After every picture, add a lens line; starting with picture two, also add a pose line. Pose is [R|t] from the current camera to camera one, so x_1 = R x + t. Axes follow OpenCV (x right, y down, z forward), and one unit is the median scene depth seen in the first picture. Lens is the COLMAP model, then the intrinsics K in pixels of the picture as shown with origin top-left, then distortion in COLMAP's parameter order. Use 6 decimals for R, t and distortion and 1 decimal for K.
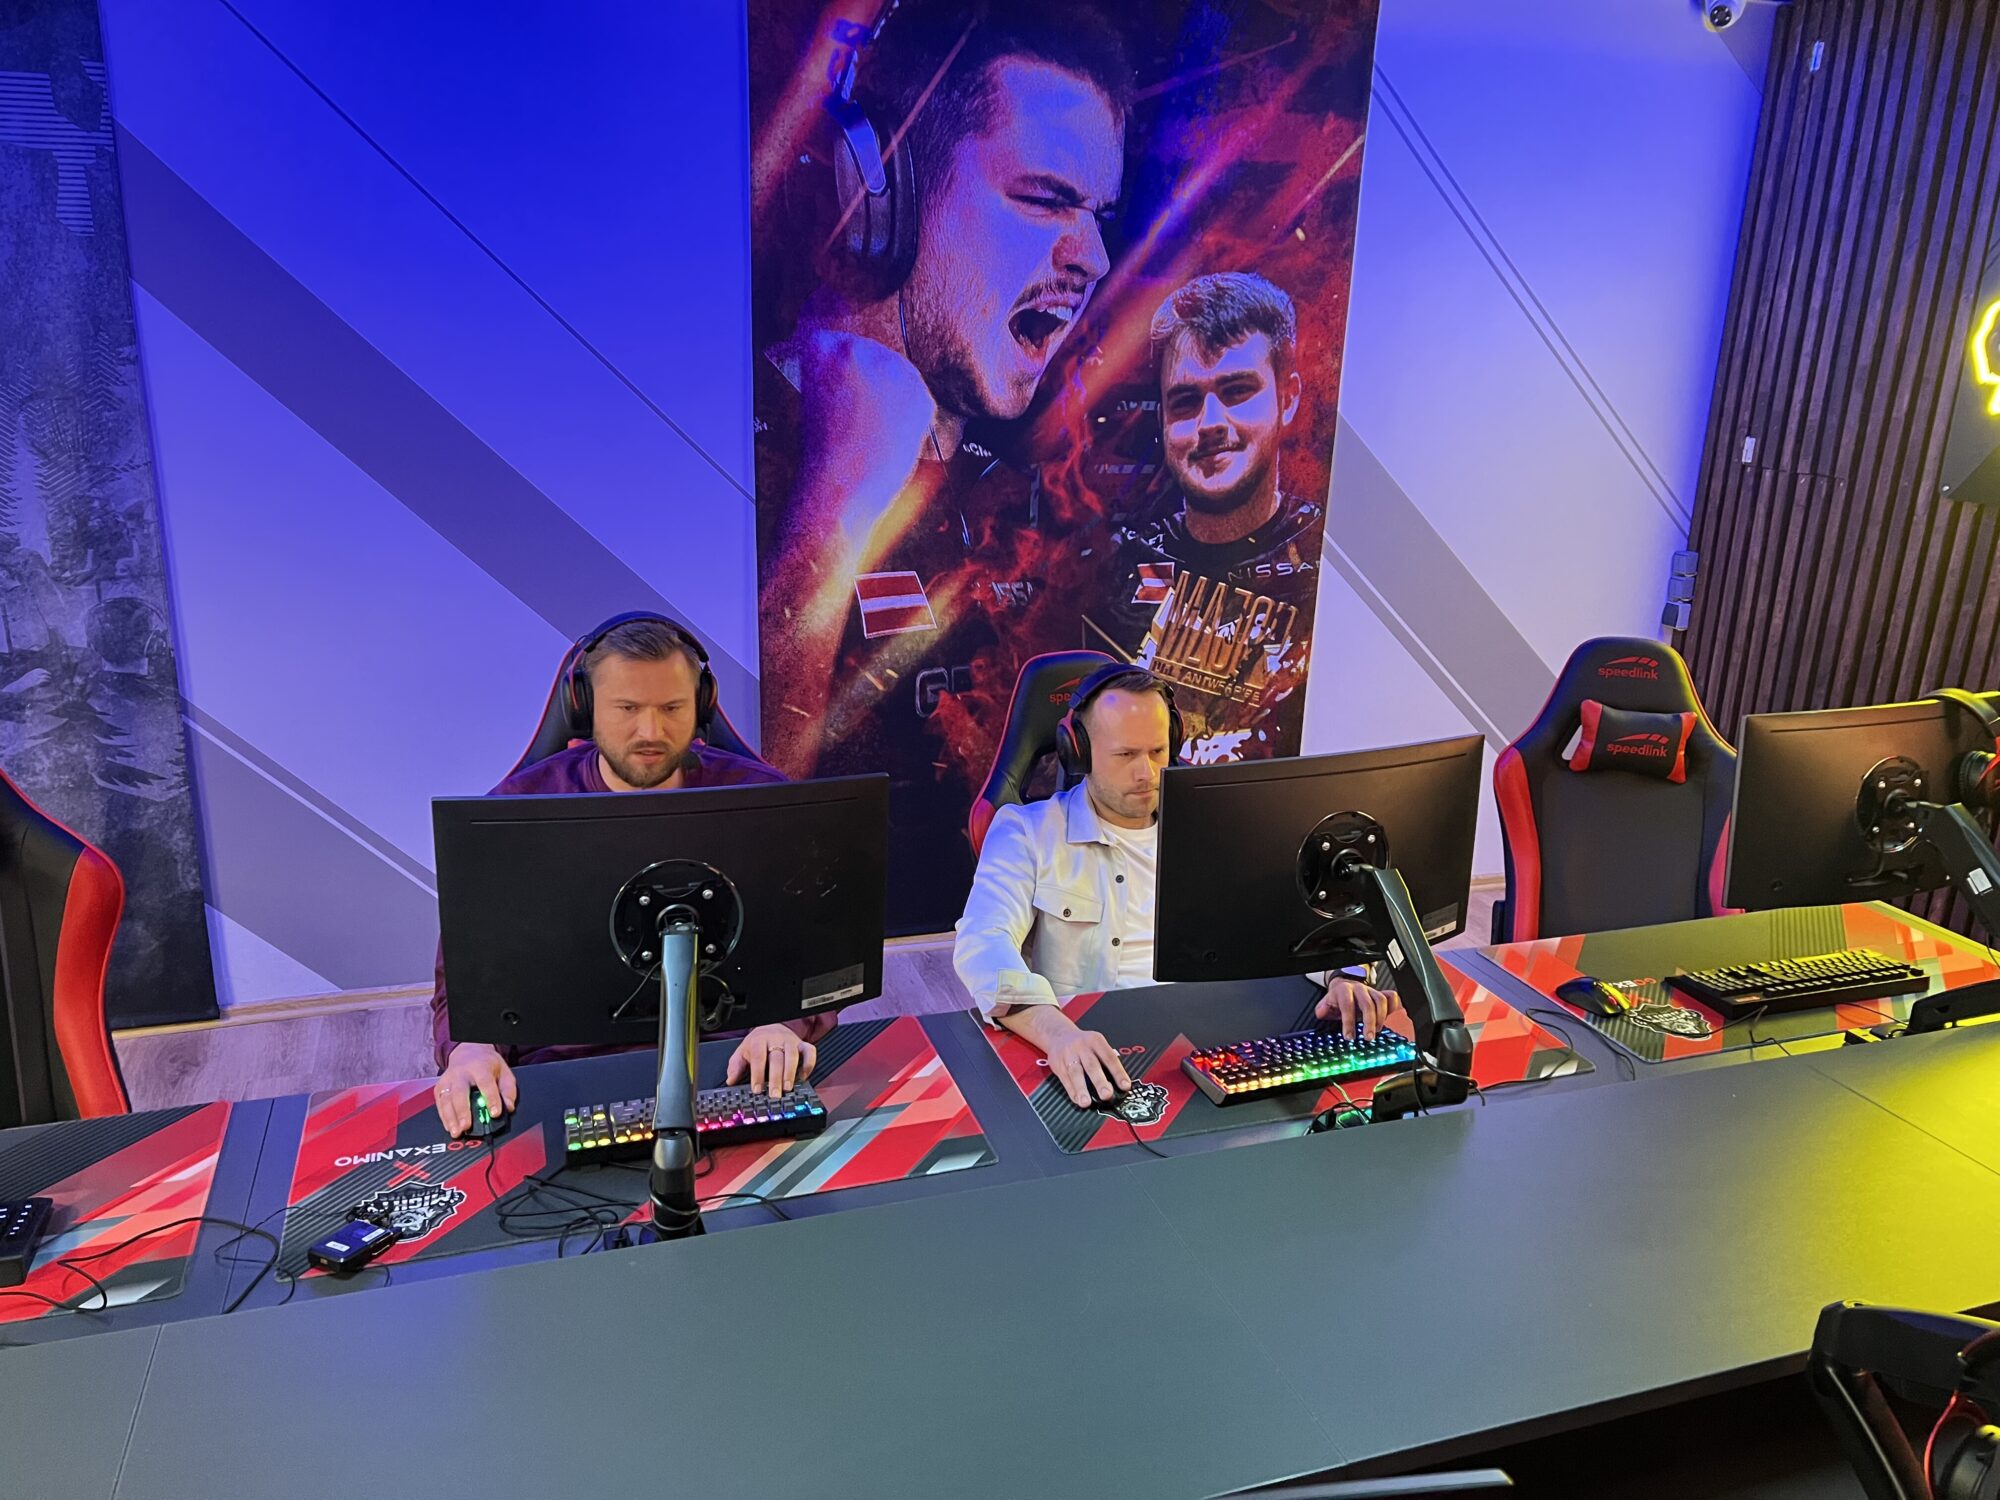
lens RADIAL K [[1507.3, 0, 1025.3], [0, 1507.3, 774.0], [0, 0, 1]] dist [0.049142, -0.055866]
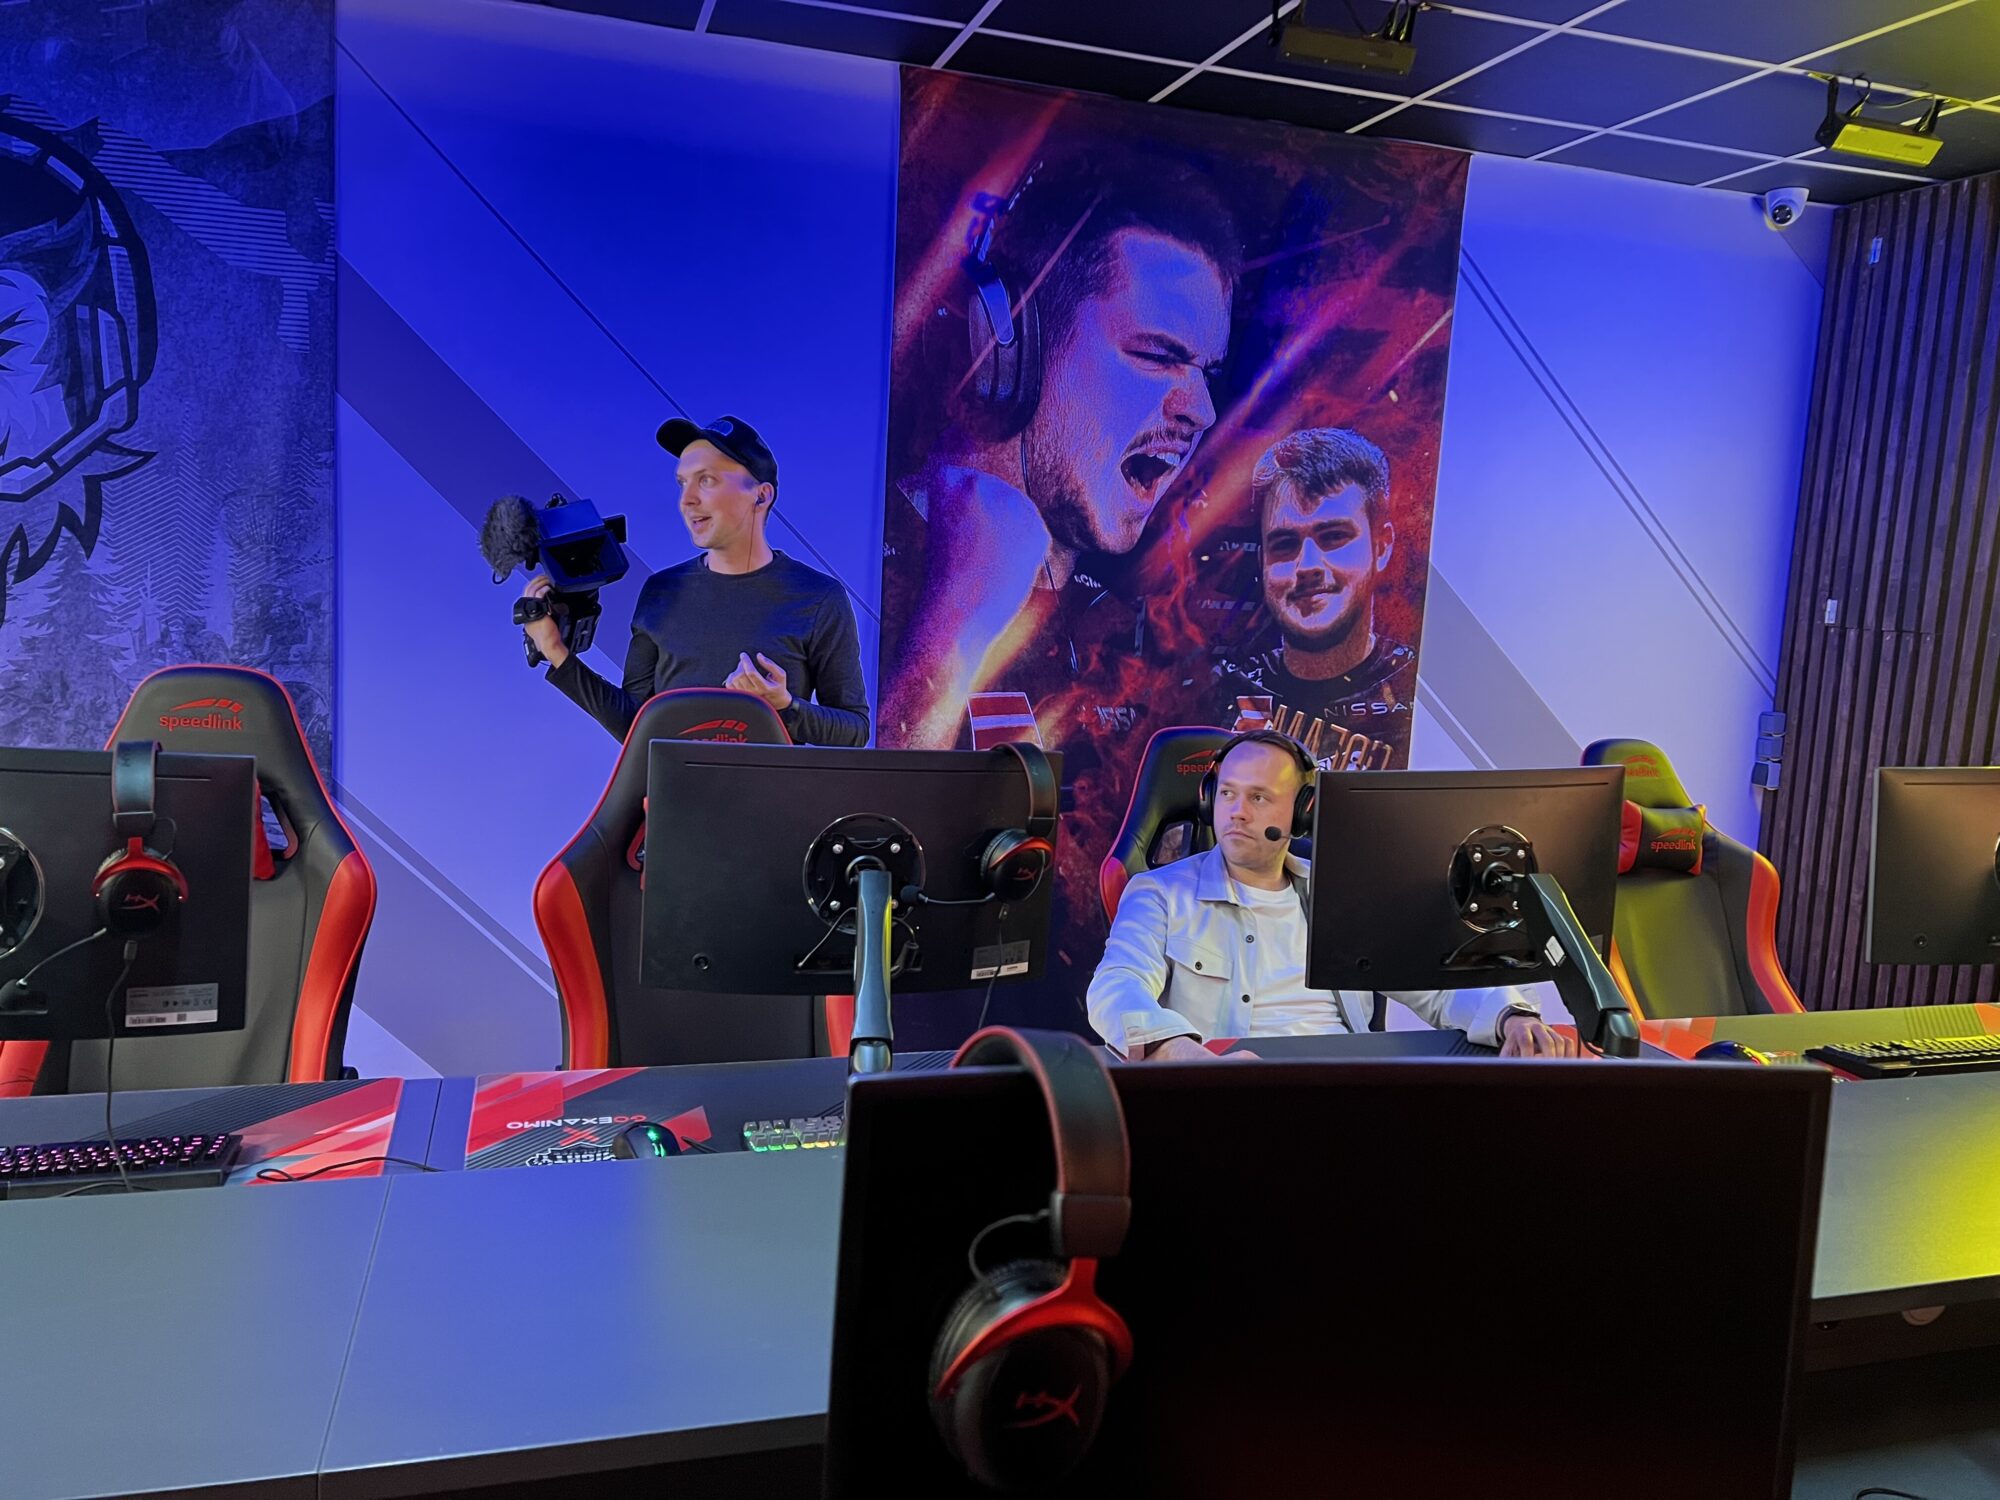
lens RADIAL K [[1507.3, 0, 1010.3], [0, 1507.3, 761.8], [0, 0, 1]] dist [0.049142, -0.055866]
pose [[0.998983, 0.023754, -0.038325, -0.042875], [-0.029957, 0.984921, -0.170392, 0.091596], [0.033700, 0.171367, 0.984631, -0.016847]]
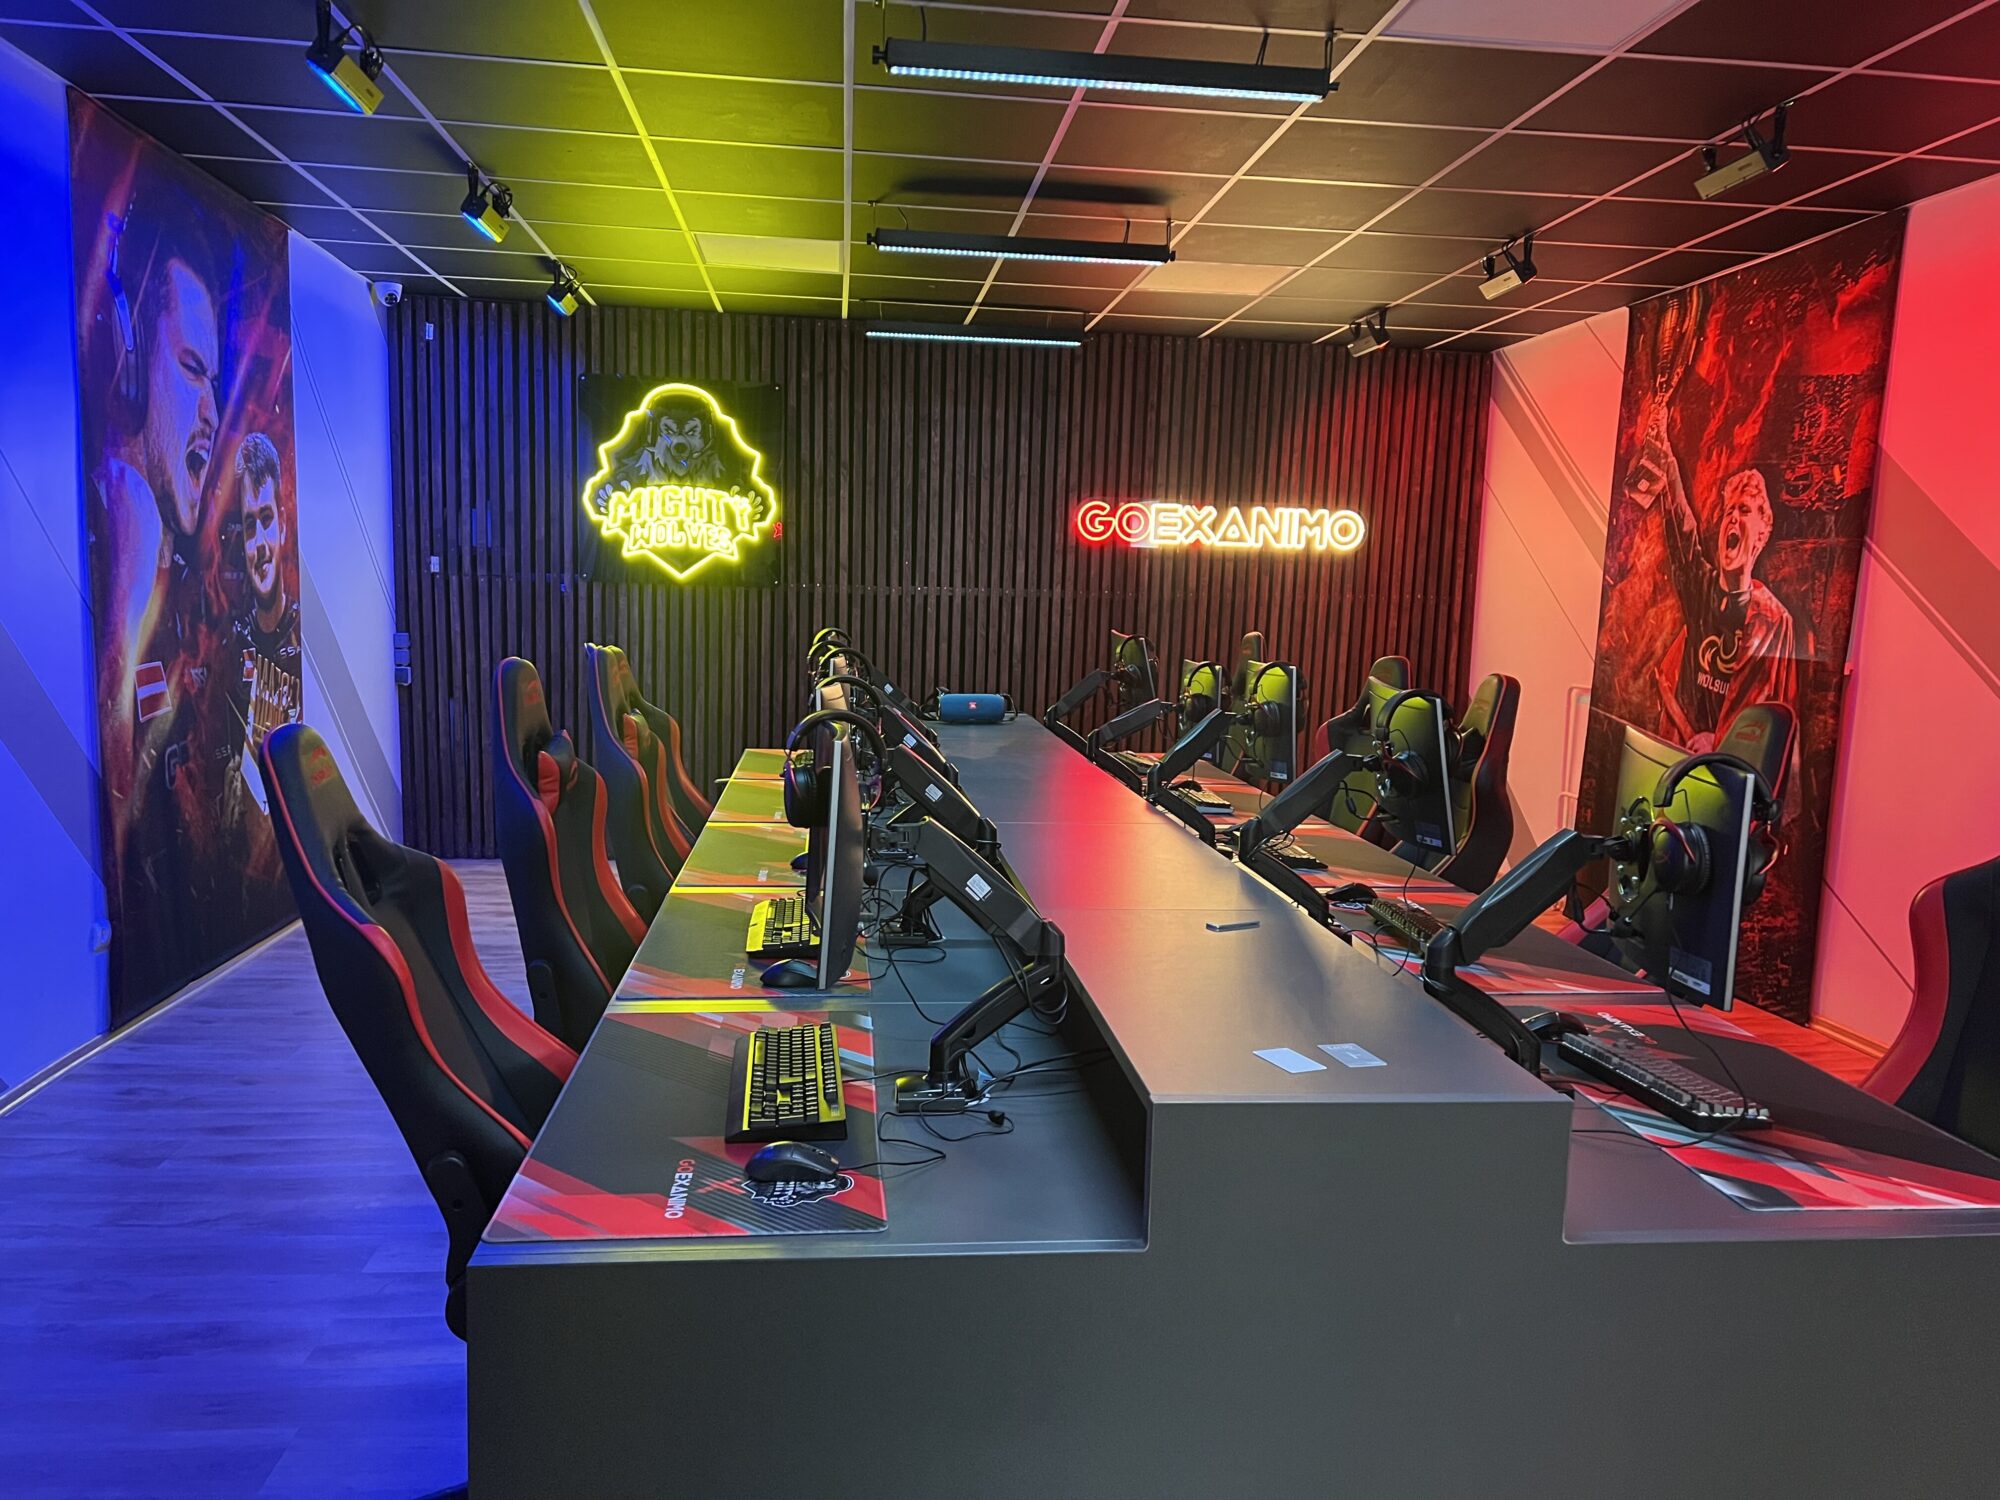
lens RADIAL K [[1507.3, 0, 1009.2], [0, 1507.3, 749.6], [0, 0, 1]] dist [0.049142, -0.055866]
pose [[0.220214, -0.132309, 0.966437, -1.097531], [0.265637, 0.961448, 0.071098, 0.022235], [-0.938586, 0.241064, 0.246871, 0.110872]]
